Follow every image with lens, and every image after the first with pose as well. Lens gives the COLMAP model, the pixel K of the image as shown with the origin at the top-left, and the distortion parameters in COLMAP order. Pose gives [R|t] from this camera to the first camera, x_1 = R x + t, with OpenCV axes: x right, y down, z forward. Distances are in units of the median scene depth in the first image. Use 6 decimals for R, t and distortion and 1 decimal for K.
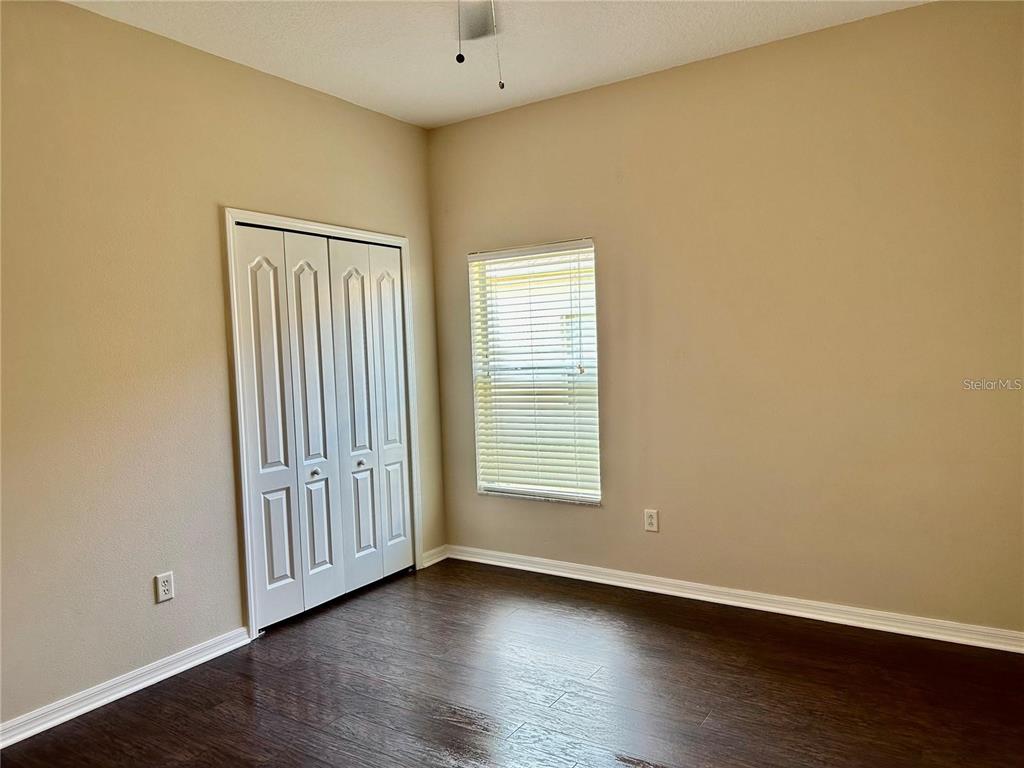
lens RADIAL K [[724.3, 0, 531.3], [0, 724.3, 382.2], [0, 0, 1]] dist [0.039281, -0.027231]
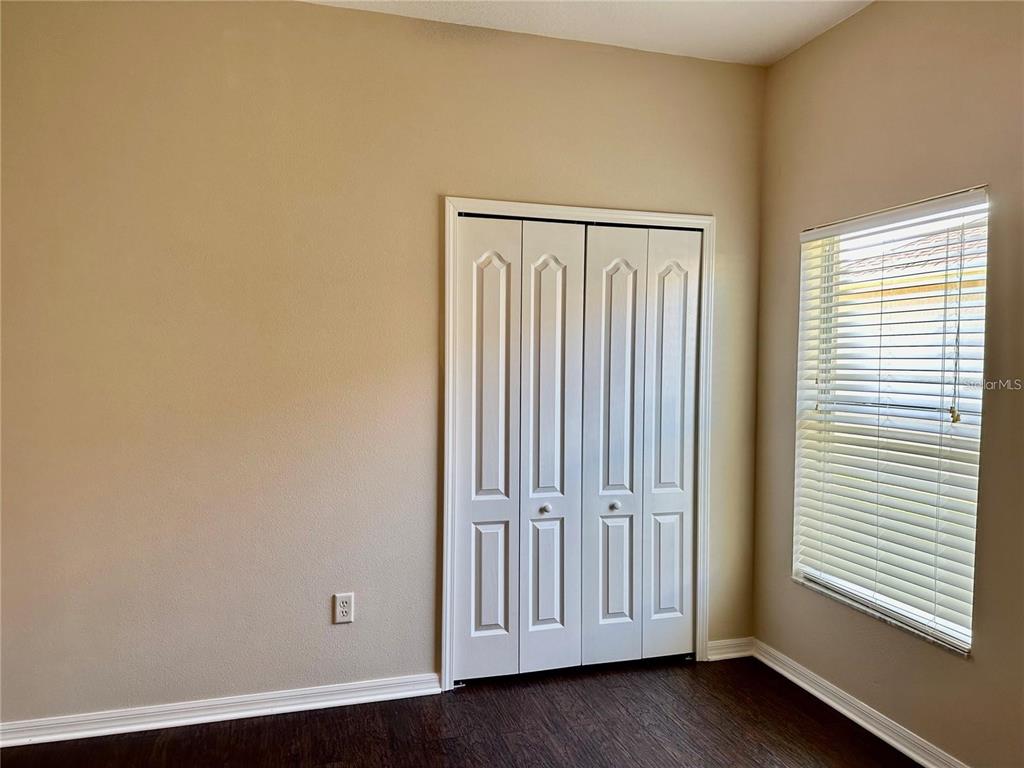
lens RADIAL K [[749.4, 0, 511.5], [0, 749.4, 383.8], [0, 0, 1]] dist [0.079953, -0.031758]
pose [[0.752524, 0.065011, -0.655348, 0.210492], [-0.070041, 0.997372, 0.018513, -0.029453], [0.654830, 0.031969, 0.755100, 0.304116]]
